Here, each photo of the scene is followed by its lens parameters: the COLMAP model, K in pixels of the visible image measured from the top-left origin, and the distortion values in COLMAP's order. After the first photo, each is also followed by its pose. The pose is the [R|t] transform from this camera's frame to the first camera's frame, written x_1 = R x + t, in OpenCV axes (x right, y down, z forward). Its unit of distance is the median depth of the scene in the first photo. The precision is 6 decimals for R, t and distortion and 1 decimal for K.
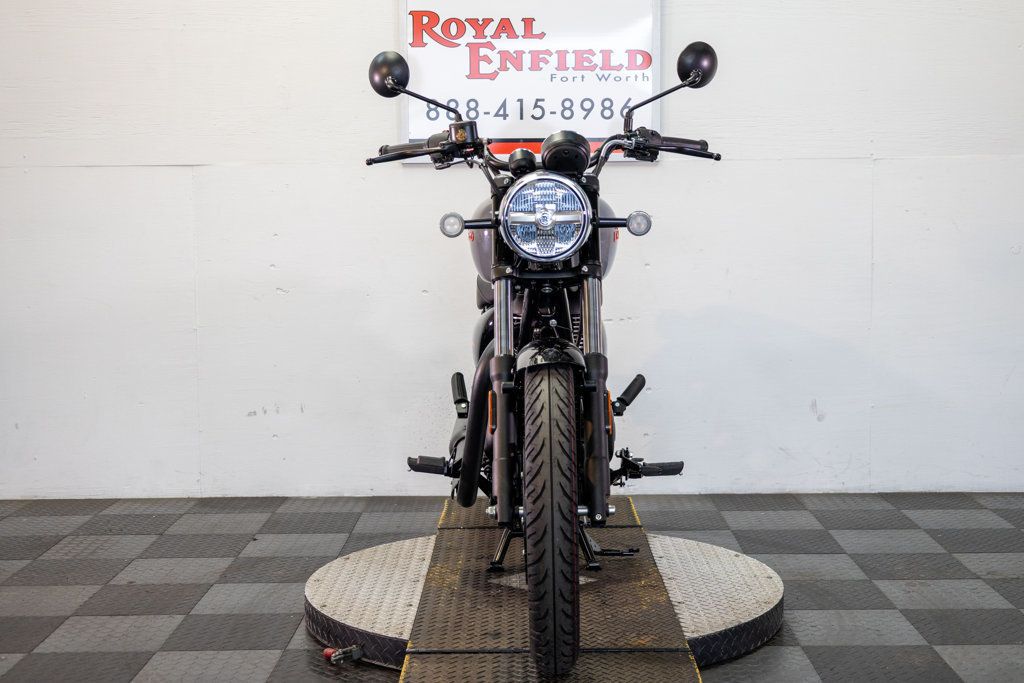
lens RADIAL K [[1454.7, 0, 508.5], [0, 1454.7, 337.9], [0, 0, 1]] dist [0.008442, 0.037557]
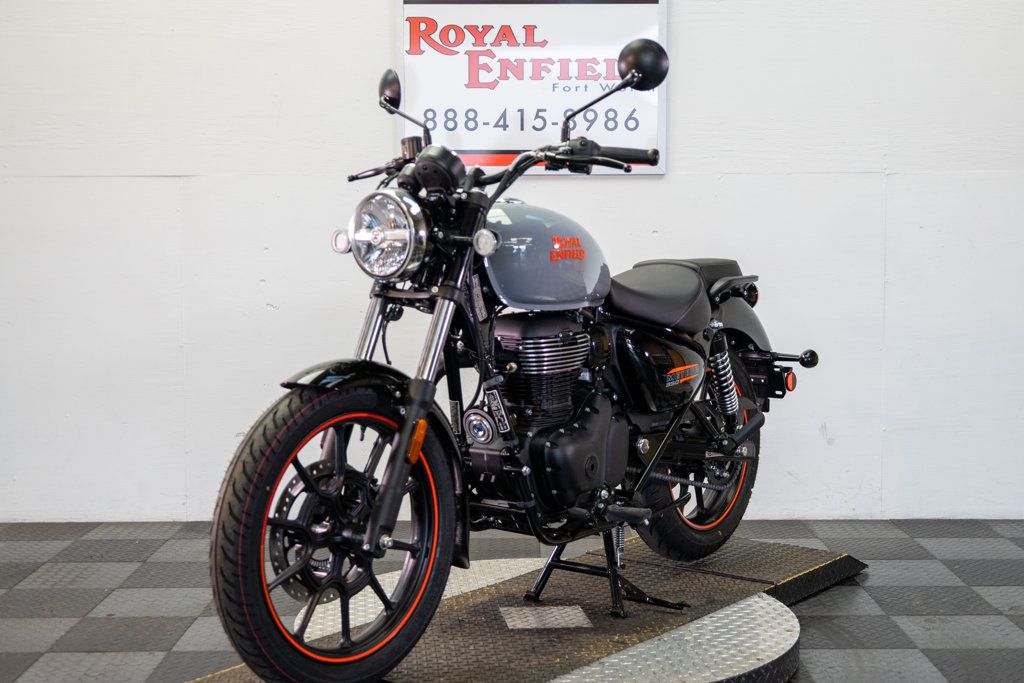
lens RADIAL K [[1450.9, 0, 512.0], [0, 1450.9, 341.5], [0, 0, 1]] dist [0.006142, 0.019832]
pose [[0.999961, 0.004880, 0.007333, -0.004178], [-0.004847, 0.999979, -0.004383, -0.006186], [-0.007354, 0.004348, 0.999964, 0.040316]]
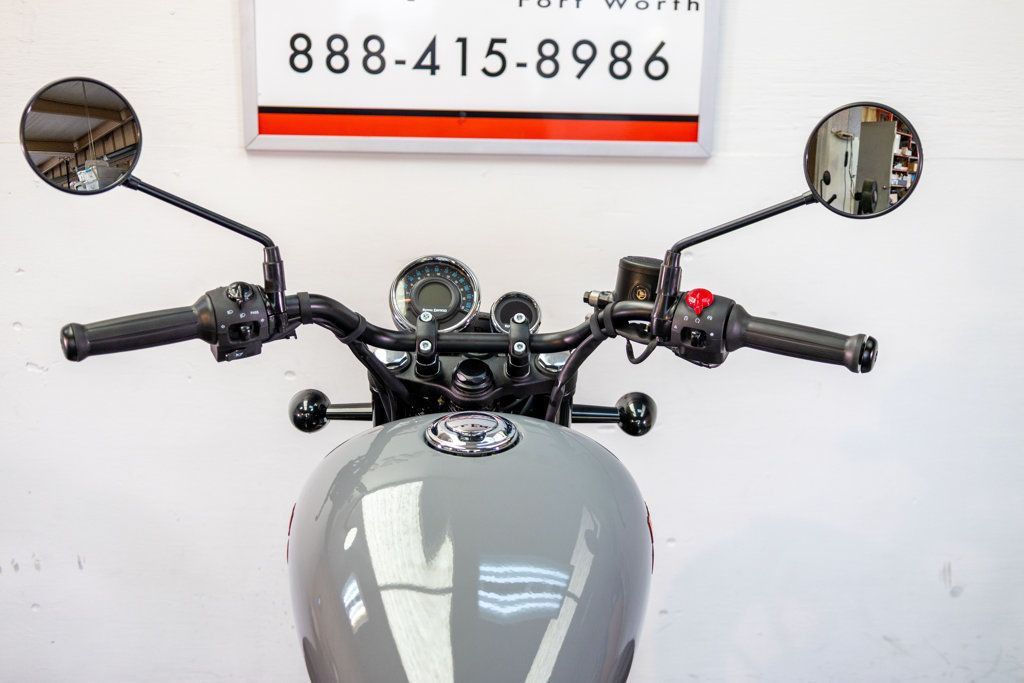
lens RADIAL K [[1355.7, 0, 507.7], [0, 1355.7, 335.8], [0, 0, 1]] dist [0.025963, -0.043868]
pose [[0.999360, 0.019956, 0.029683, 0.012318], [-0.024407, 0.987121, 0.158104, -0.135342], [-0.026145, -0.158728, 0.986976, 0.482674]]
